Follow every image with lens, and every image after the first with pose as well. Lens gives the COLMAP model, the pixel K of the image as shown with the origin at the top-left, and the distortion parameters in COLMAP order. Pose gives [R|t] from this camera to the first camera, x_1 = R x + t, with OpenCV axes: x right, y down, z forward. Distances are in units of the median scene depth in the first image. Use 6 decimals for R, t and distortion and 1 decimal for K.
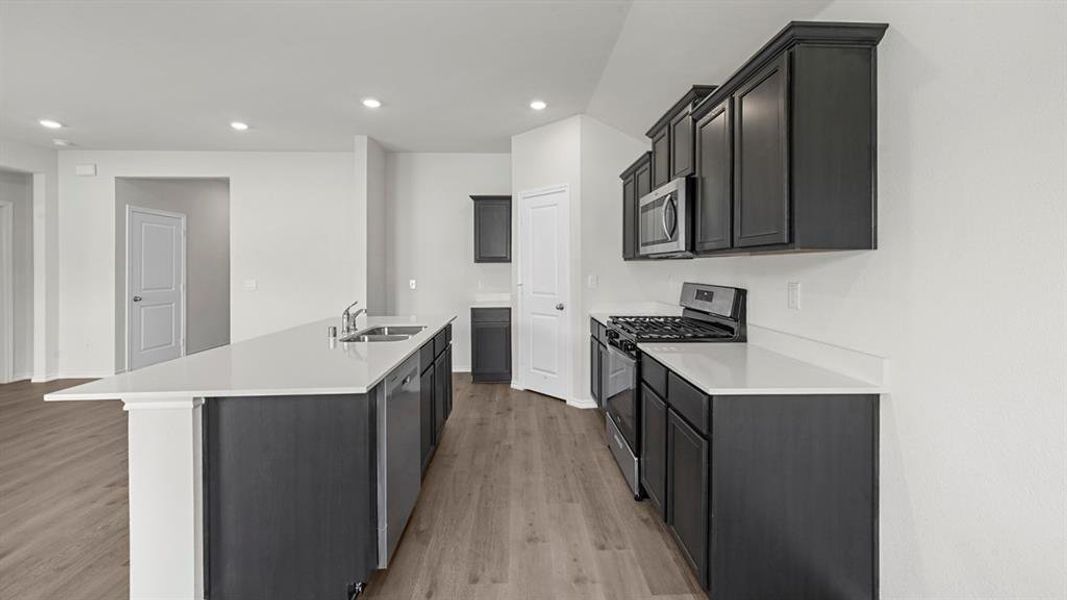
lens RADIAL K [[422.0, 0, 535.1], [0, 422.0, 265.6], [0, 0, 1]] dist [-0.005617, 0.002218]
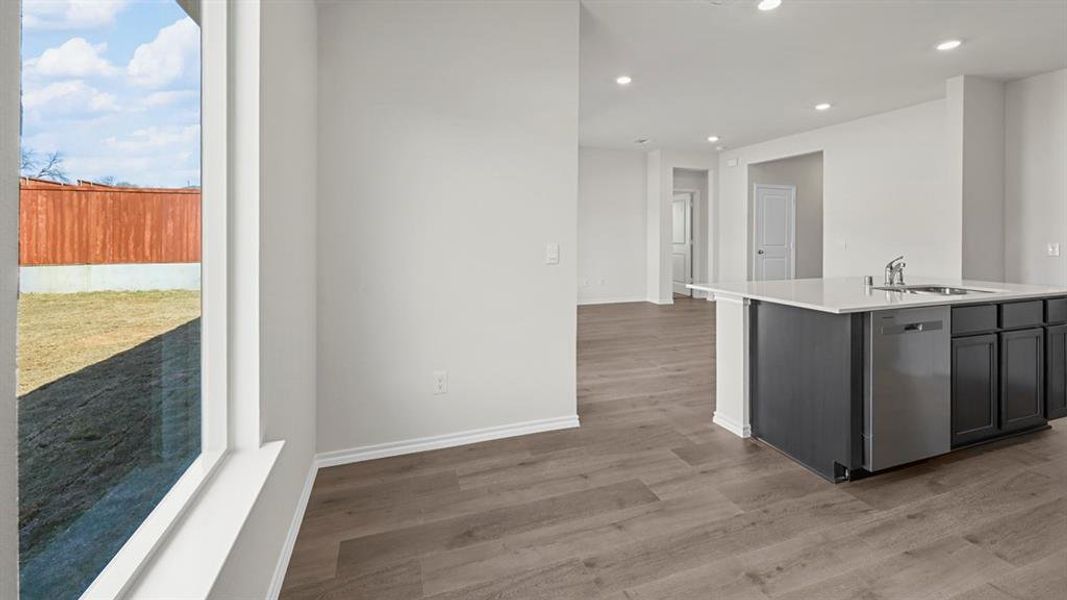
lens RADIAL K [[422.0, 0, 535.2], [0, 422.0, 235.9], [0, 0, 1]] dist [-0.005617, 0.002218]
pose [[0.275387, 0.010949, -0.961271, 0.201213], [0.000784, 0.999932, 0.011614, 0.014230], [0.961333, -0.003952, 0.275360, -0.092719]]
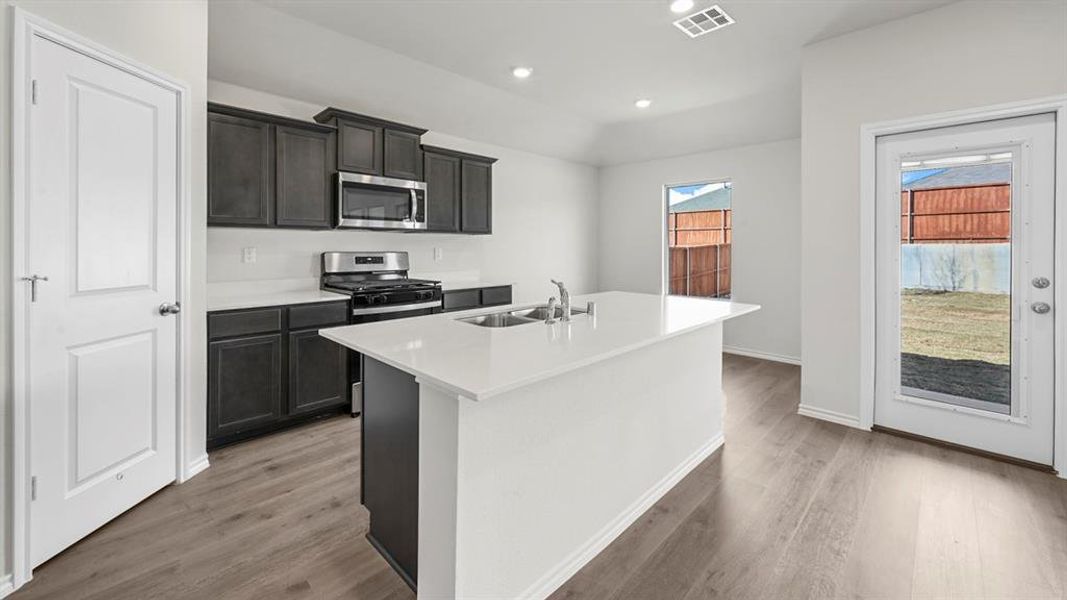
lens RADIAL K [[422.0, 0, 538.0], [0, 422.0, 246.9], [0, 0, 1]] dist [-0.005617, 0.002218]
pose [[-0.689829, 0.001001, 0.723972, -0.591188], [-0.001826, 0.999993, -0.003123, 0.019947], [-0.723970, -0.003476, -0.689823, 0.959987]]
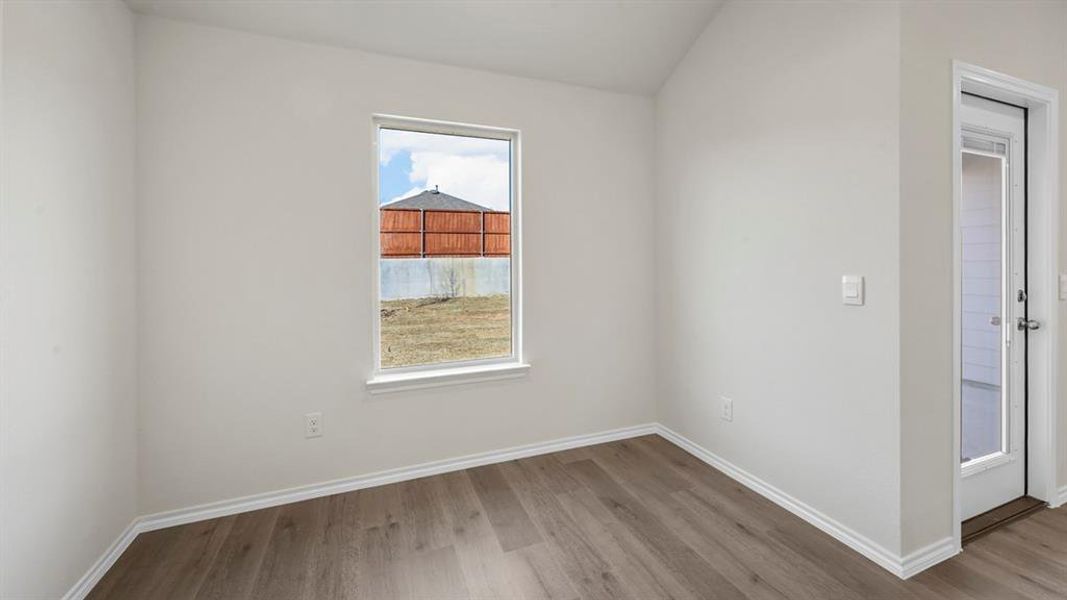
lens RADIAL K [[422.0, 0, 536.1], [0, 422.0, 261.5], [0, 0, 1]] dist [-0.005617, 0.002218]
pose [[-0.943385, 0.011909, -0.331487, 0.052384], [0.011919, 0.999927, 0.002003, 0.015395], [0.331487, -0.002061, -0.943458, 0.386589]]
